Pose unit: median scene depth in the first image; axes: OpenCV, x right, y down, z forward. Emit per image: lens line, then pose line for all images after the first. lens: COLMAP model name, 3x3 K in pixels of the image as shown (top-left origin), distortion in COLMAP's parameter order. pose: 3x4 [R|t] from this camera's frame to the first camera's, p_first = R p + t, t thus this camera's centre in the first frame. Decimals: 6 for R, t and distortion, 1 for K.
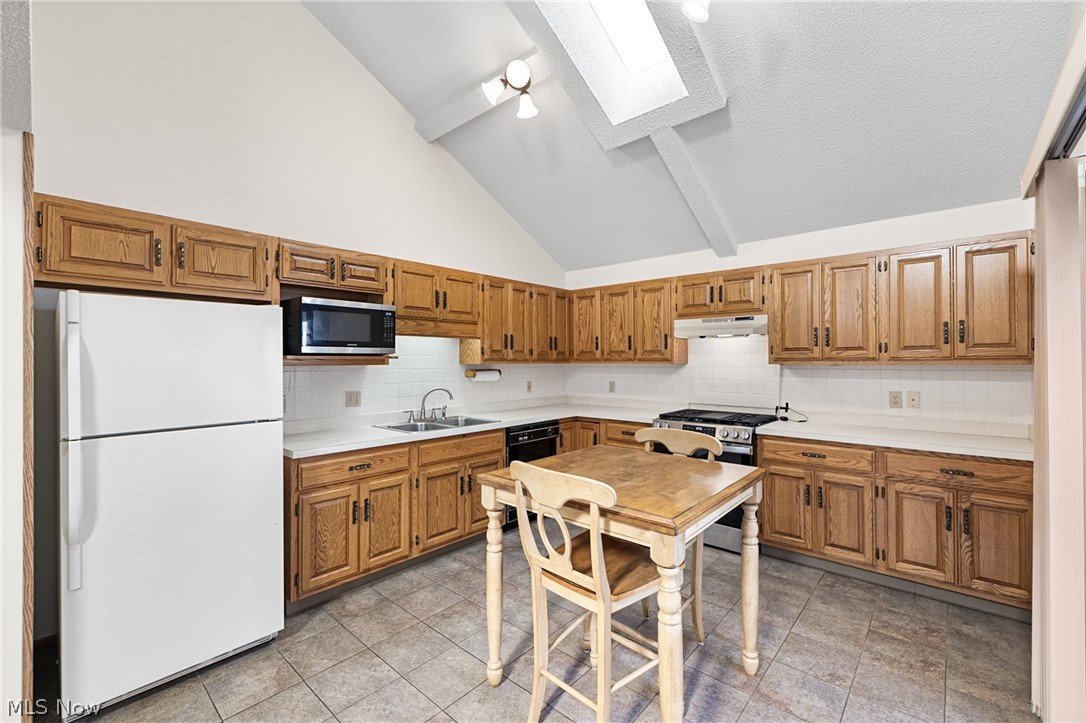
lens RADIAL K [[458.9, 0, 541.1], [0, 458.9, 359.9], [0, 0, 1]] dist [-0.000362, 0.000160]
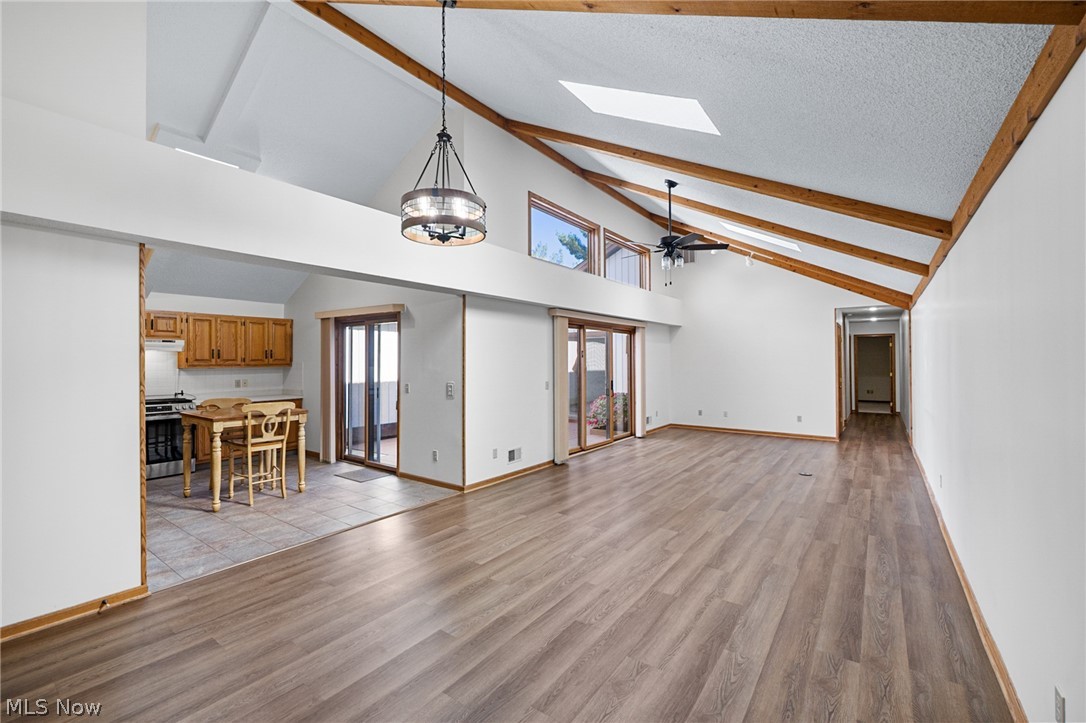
lens RADIAL K [[458.9, 0, 541.1], [0, 458.9, 359.9], [0, 0, 1]] dist [-0.000362, 0.000160]
pose [[-0.092771, 0.005729, 0.995671, -1.434816], [0.002622, 0.999981, -0.005509, -0.009355], [-0.995684, 0.002099, -0.092784, -0.211216]]
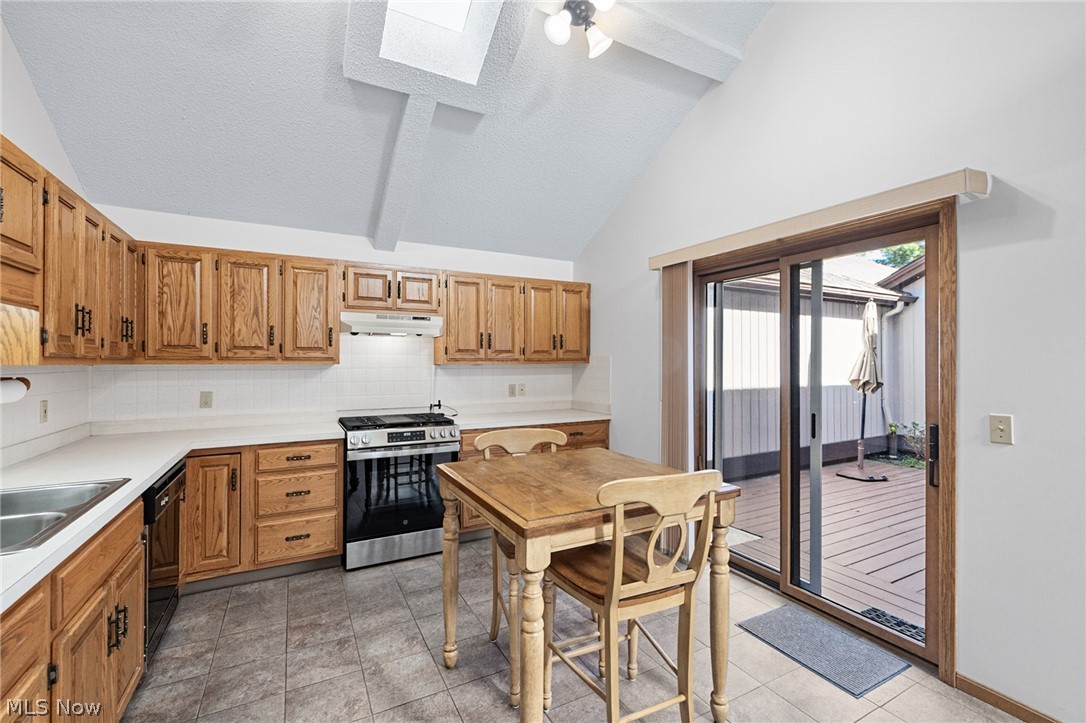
lens RADIAL K [[467.3, 0, 543.0], [0, 467.3, 361.5], [0, 0, 1]] dist [-0.002243, -0.000041]
pose [[0.341246, 0.004201, 0.939964, -0.446608], [-0.001691, 0.999991, -0.003856, 0.007170], [-0.939972, -0.000274, 0.341250, 0.430089]]
